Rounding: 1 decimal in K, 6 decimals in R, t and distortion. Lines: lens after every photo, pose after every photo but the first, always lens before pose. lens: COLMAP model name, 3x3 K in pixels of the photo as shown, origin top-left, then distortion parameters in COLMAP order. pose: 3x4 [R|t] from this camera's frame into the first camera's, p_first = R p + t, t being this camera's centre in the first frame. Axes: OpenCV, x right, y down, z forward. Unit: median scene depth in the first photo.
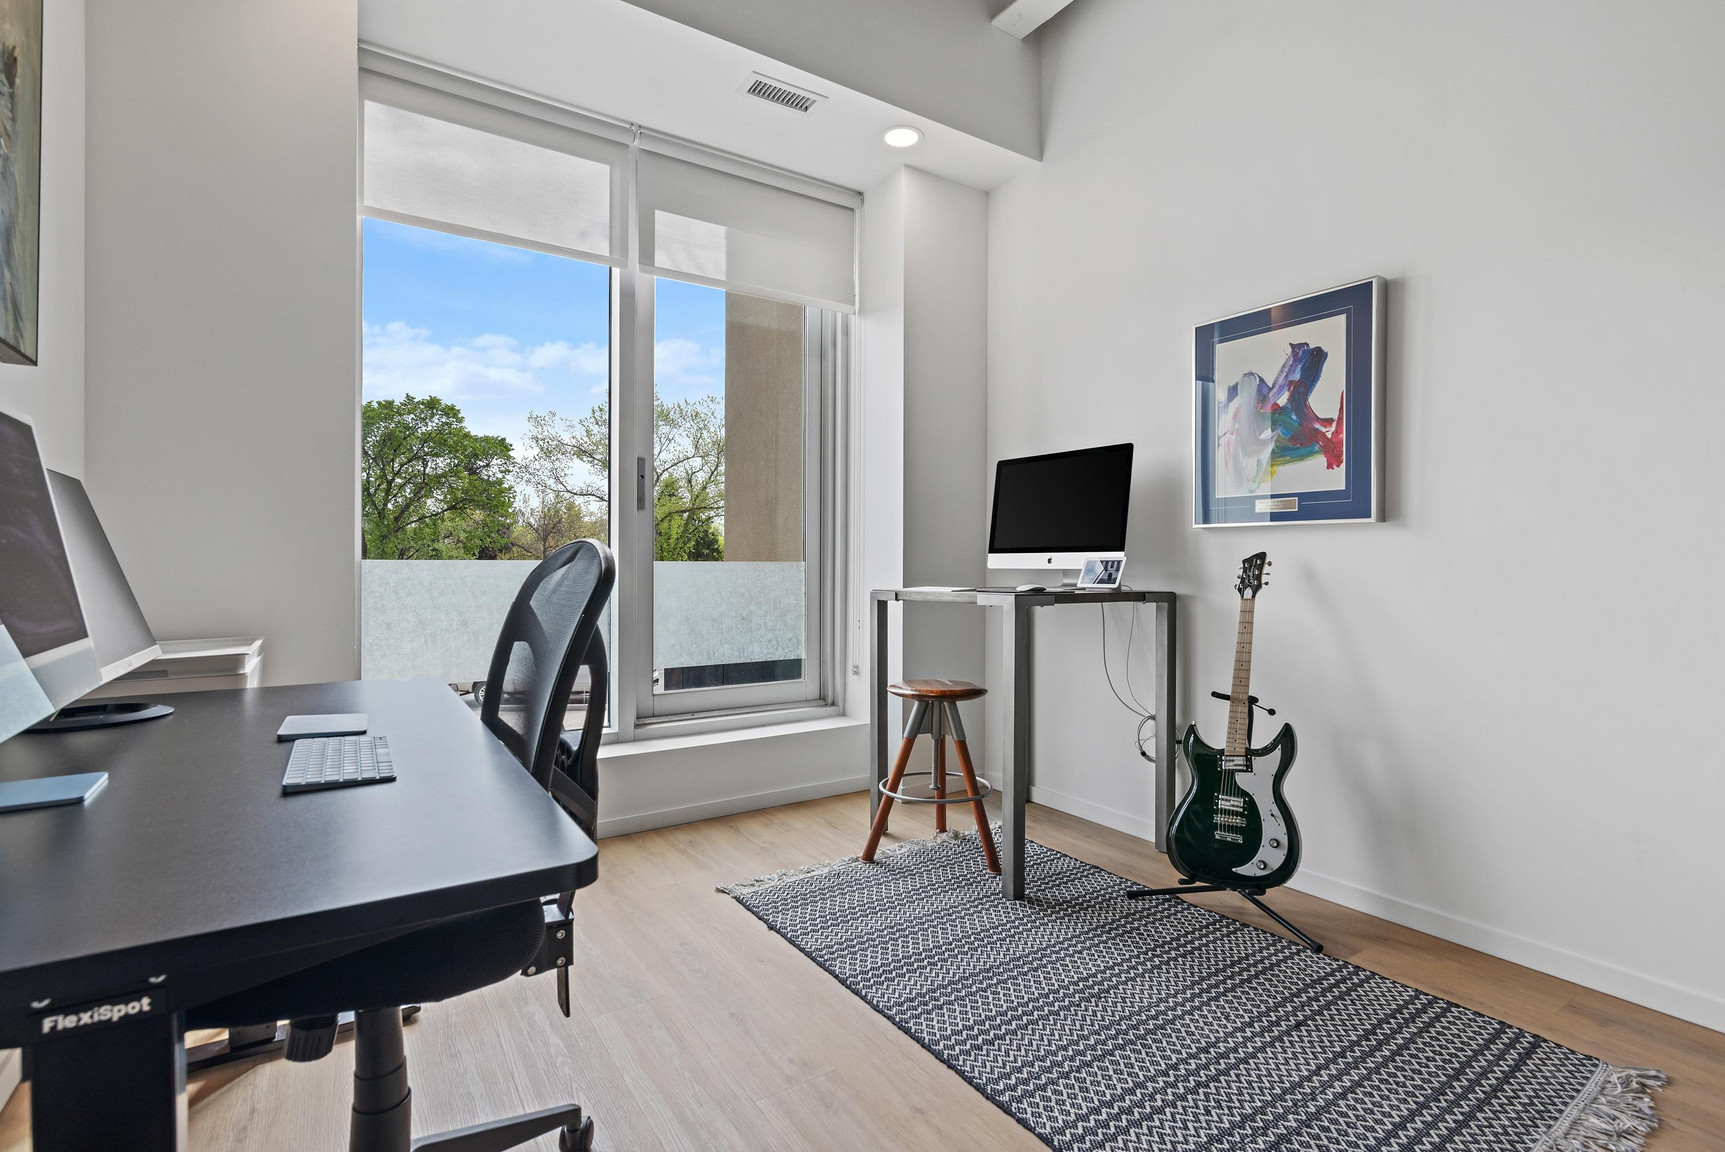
lens RADIAL K [[825.9, 0, 858.1], [0, 825.9, 573.0], [0, 0, 1]] dist [0.001254, 0.003263]
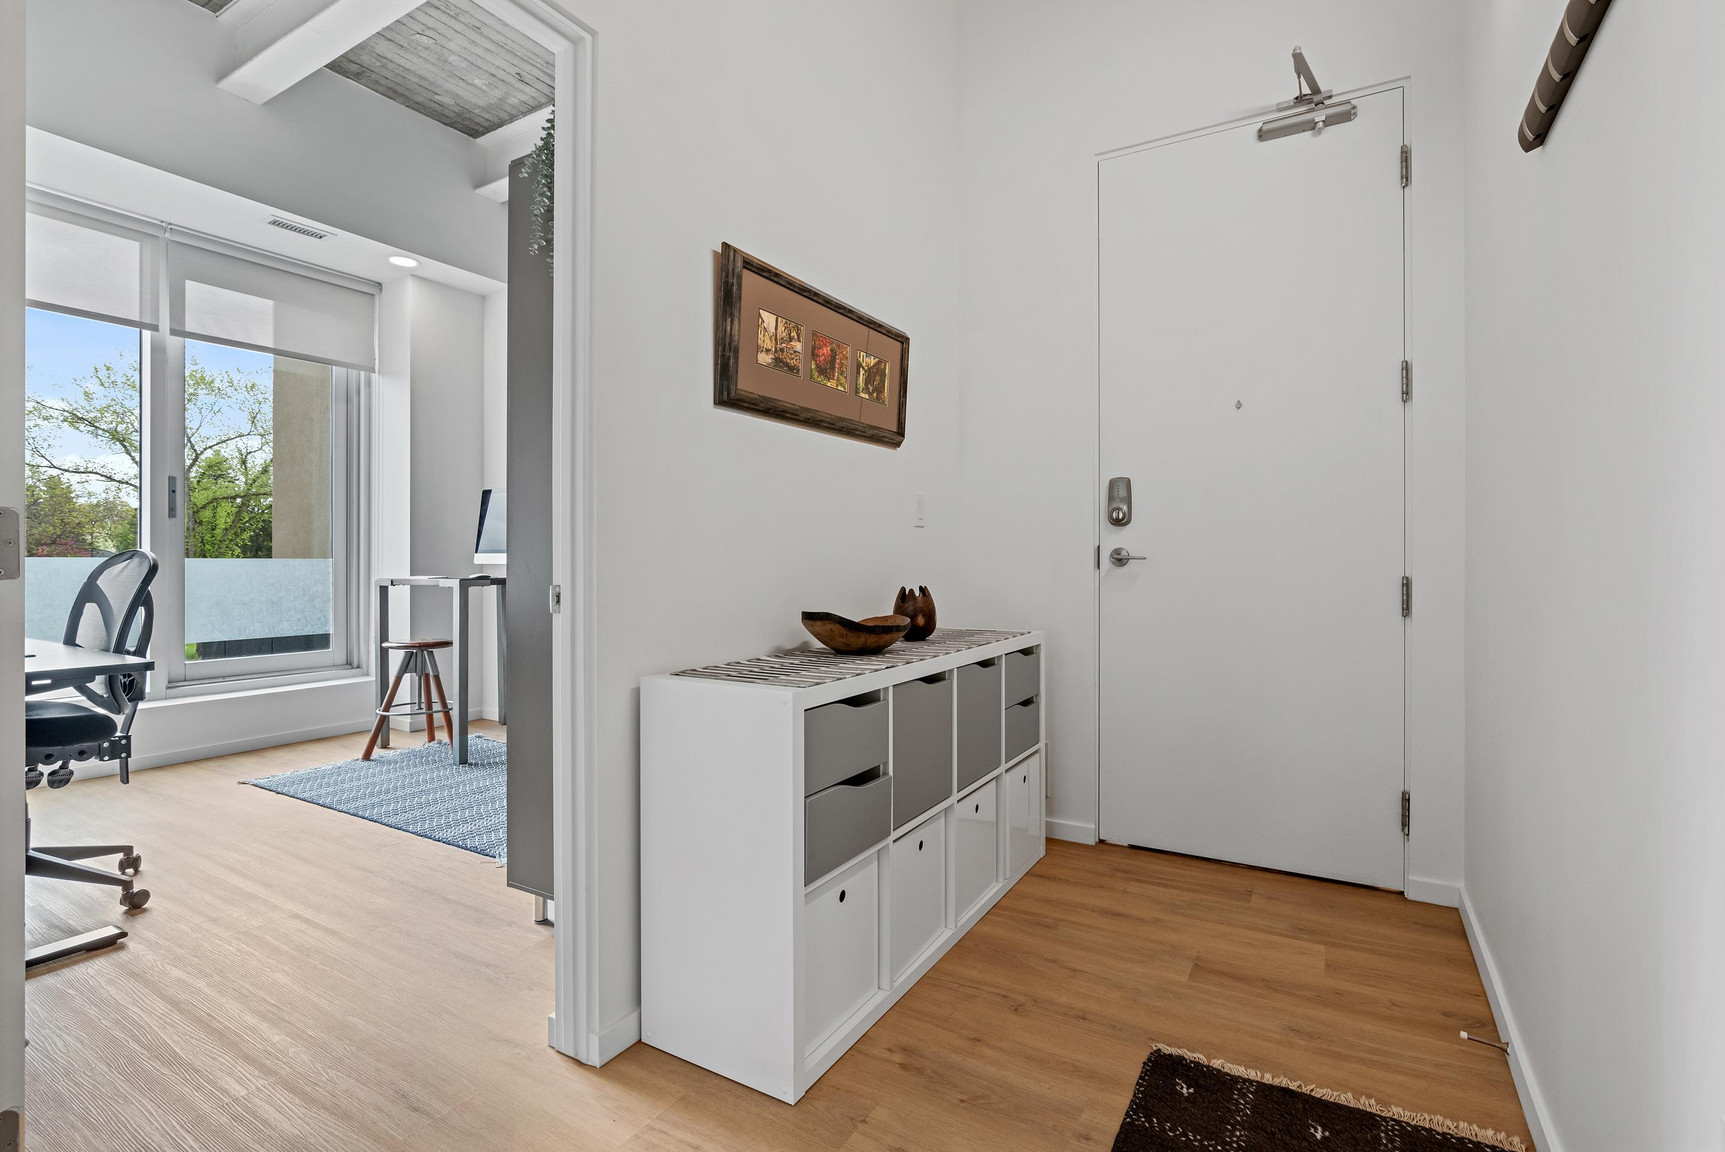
lens RADIAL K [[825.9, 0, 864.7], [0, 825.9, 563.8], [0, 0, 1]] dist [0.001254, 0.003263]
pose [[0.904852, -0.003086, 0.425716, 0.152098], [0.005037, 0.999981, -0.003459, 0.003536], [-0.425697, 0.005275, 0.904850, -0.581219]]
